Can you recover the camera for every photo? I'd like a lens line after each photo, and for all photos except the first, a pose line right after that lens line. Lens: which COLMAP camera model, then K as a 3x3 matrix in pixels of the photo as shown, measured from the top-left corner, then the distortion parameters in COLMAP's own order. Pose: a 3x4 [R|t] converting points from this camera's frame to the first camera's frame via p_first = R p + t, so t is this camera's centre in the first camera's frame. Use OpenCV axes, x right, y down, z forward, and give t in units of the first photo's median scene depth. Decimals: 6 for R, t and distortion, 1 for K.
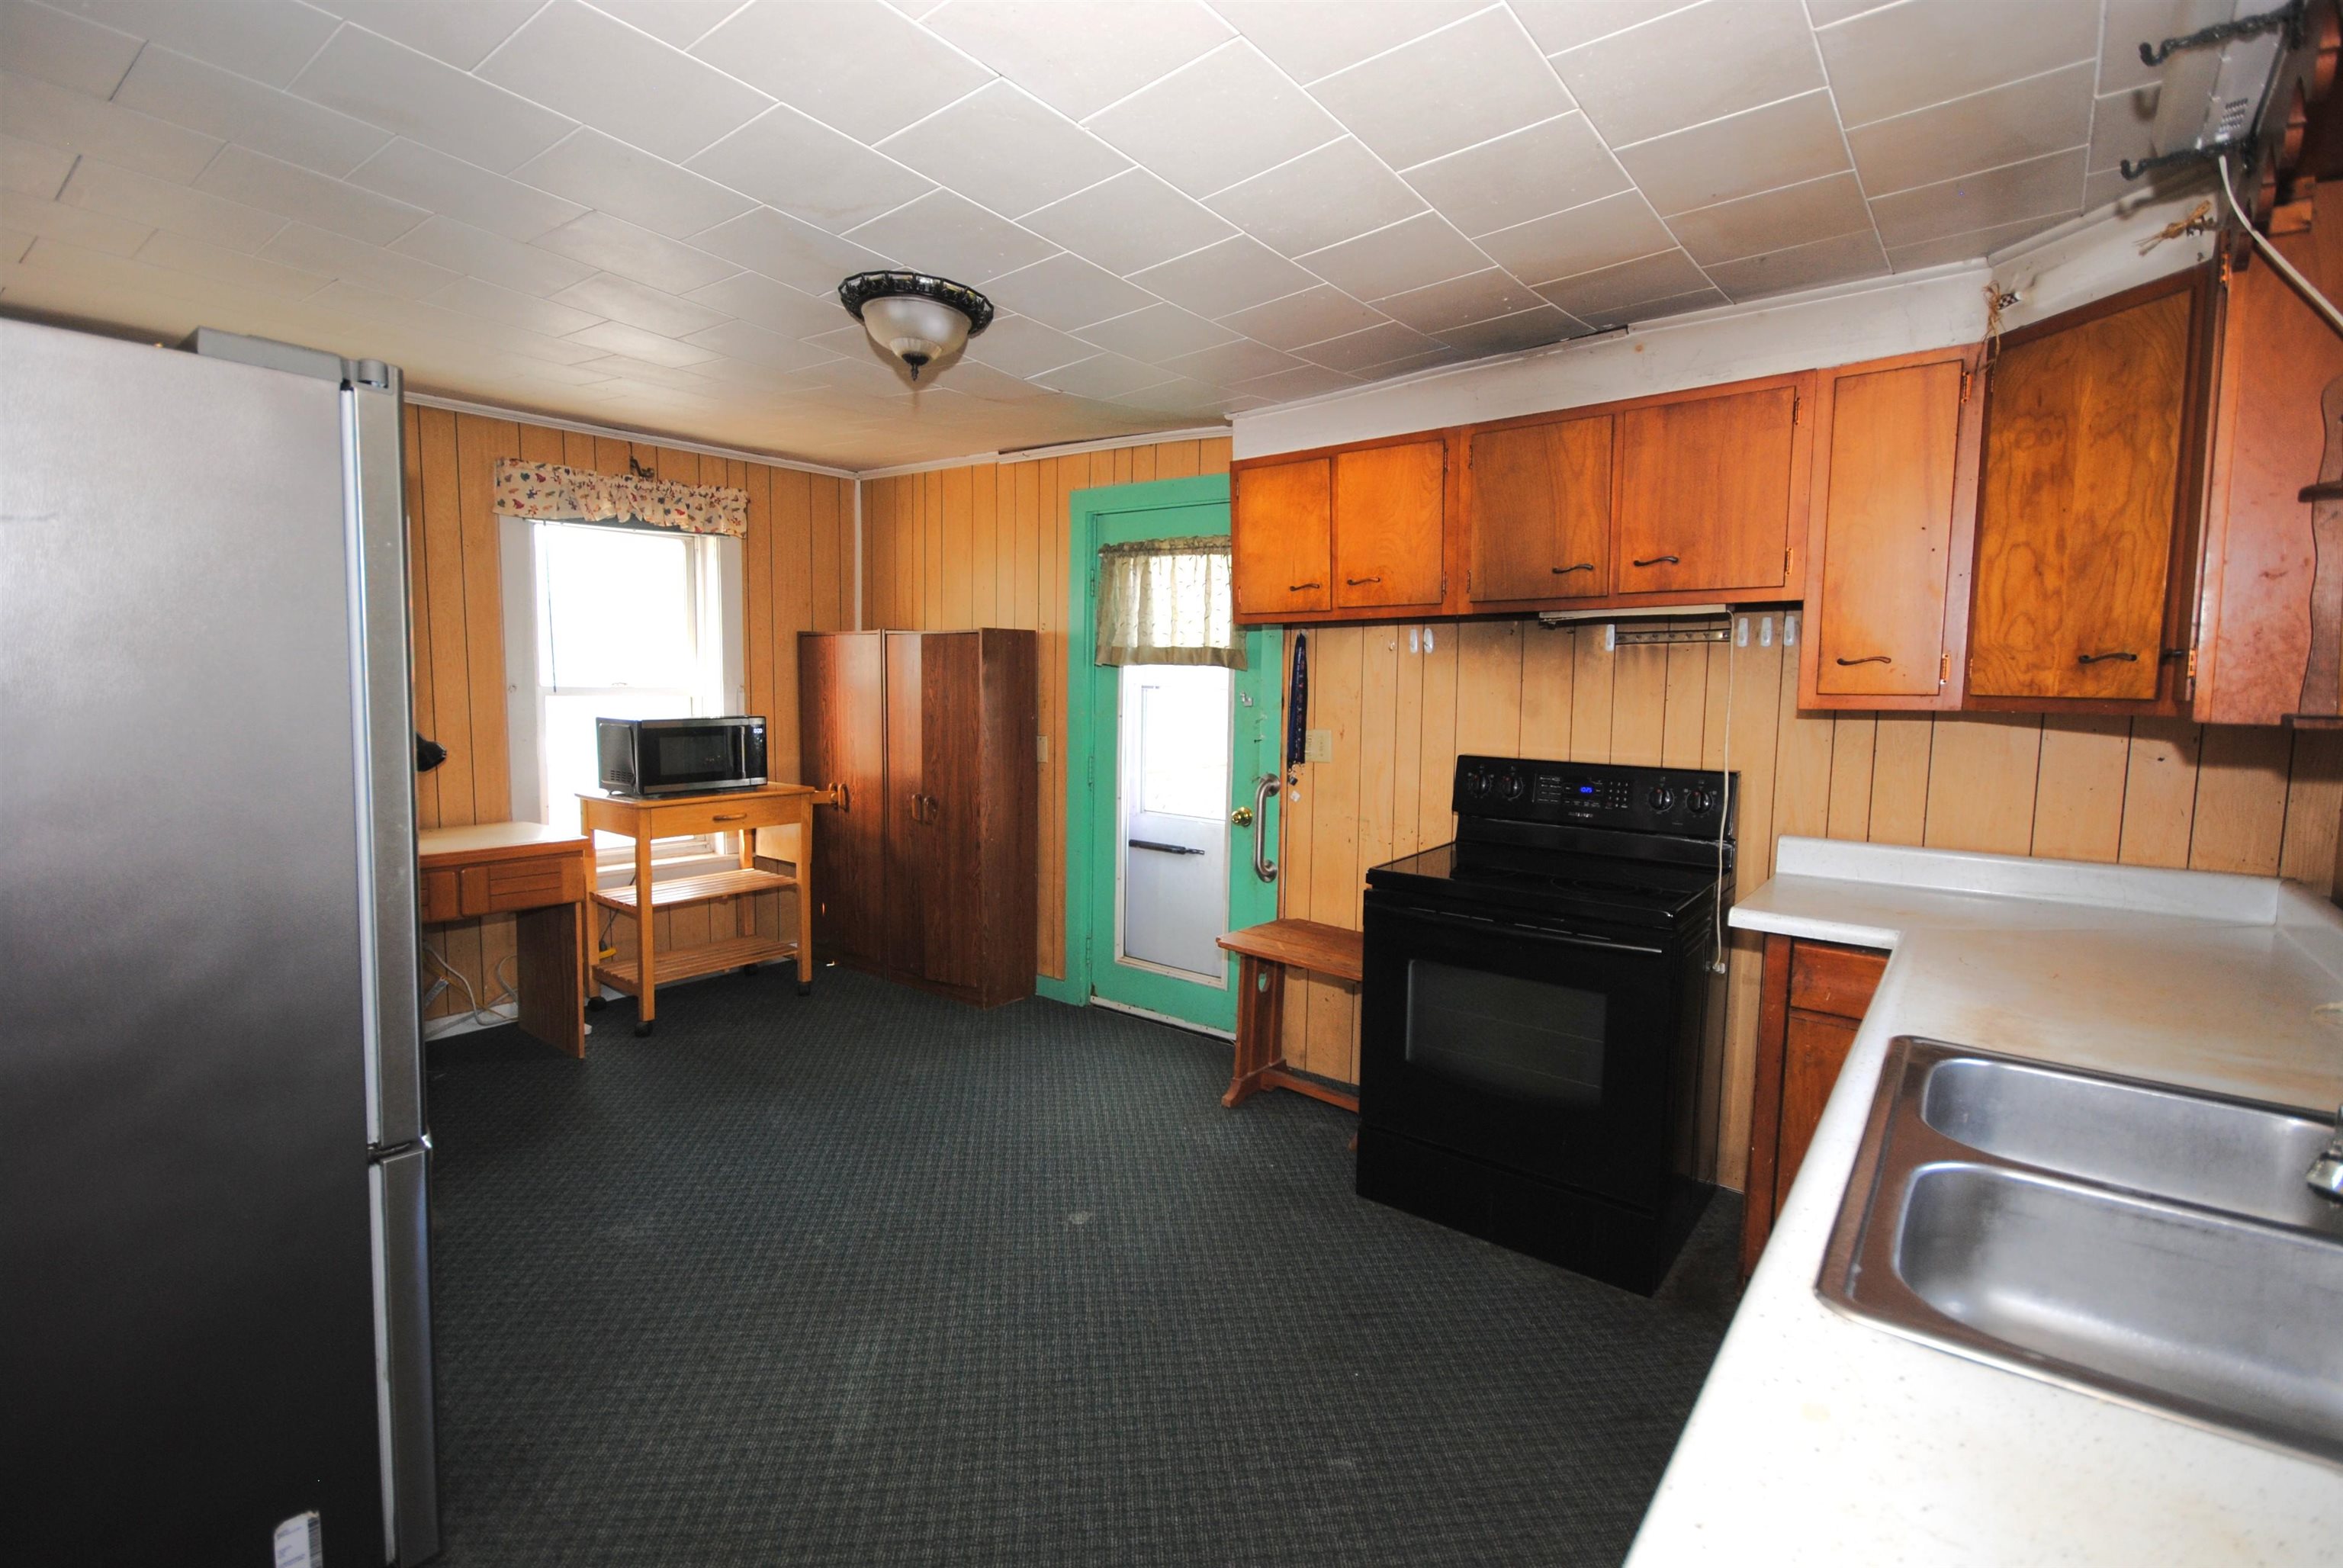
lens RADIAL K [[1034.2, 0, 1152.4], [0, 1034.2, 768.9], [0, 0, 1]] dist [-0.000768, -0.000172]
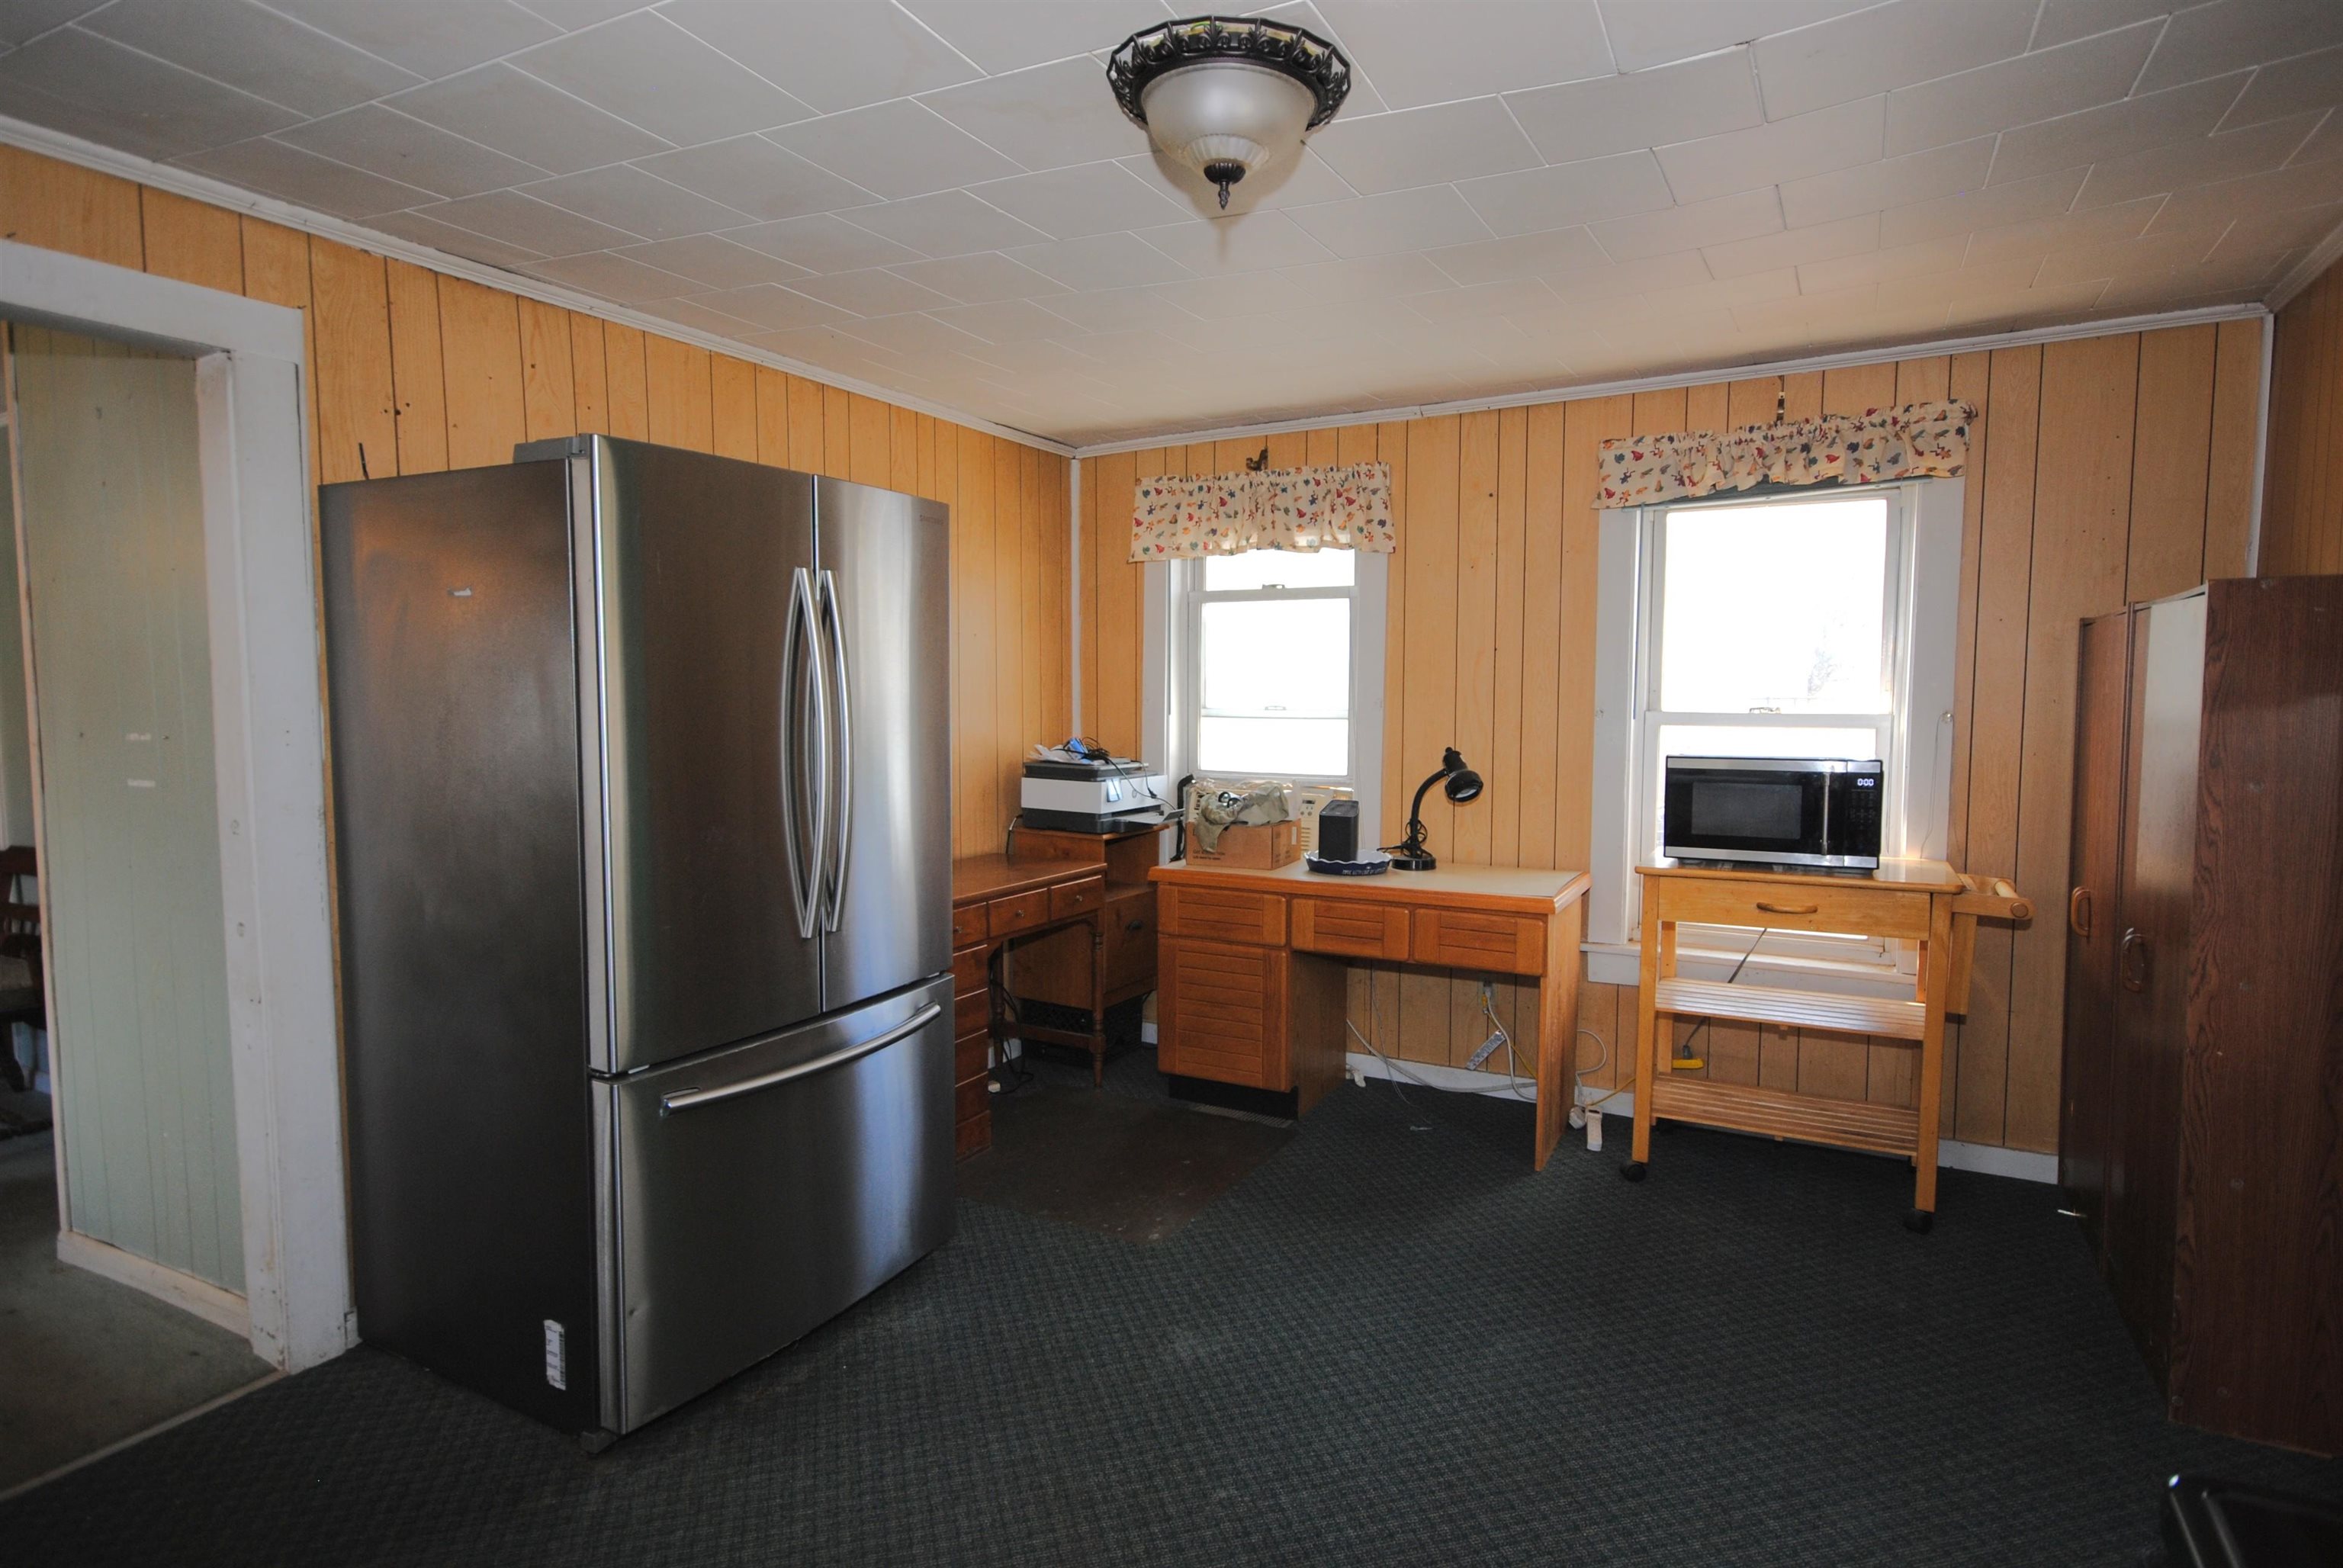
lens RADIAL K [[1207.0, 0, 1180.7], [0, 1207.0, 772.5], [0, 0, 1]] dist [-0.000096, -0.001202]
pose [[0.188642, 0.049482, -0.980799, 0.286628], [-0.082437, 0.996003, 0.034393, -0.036872], [0.978580, 0.074366, 0.191967, 0.492219]]
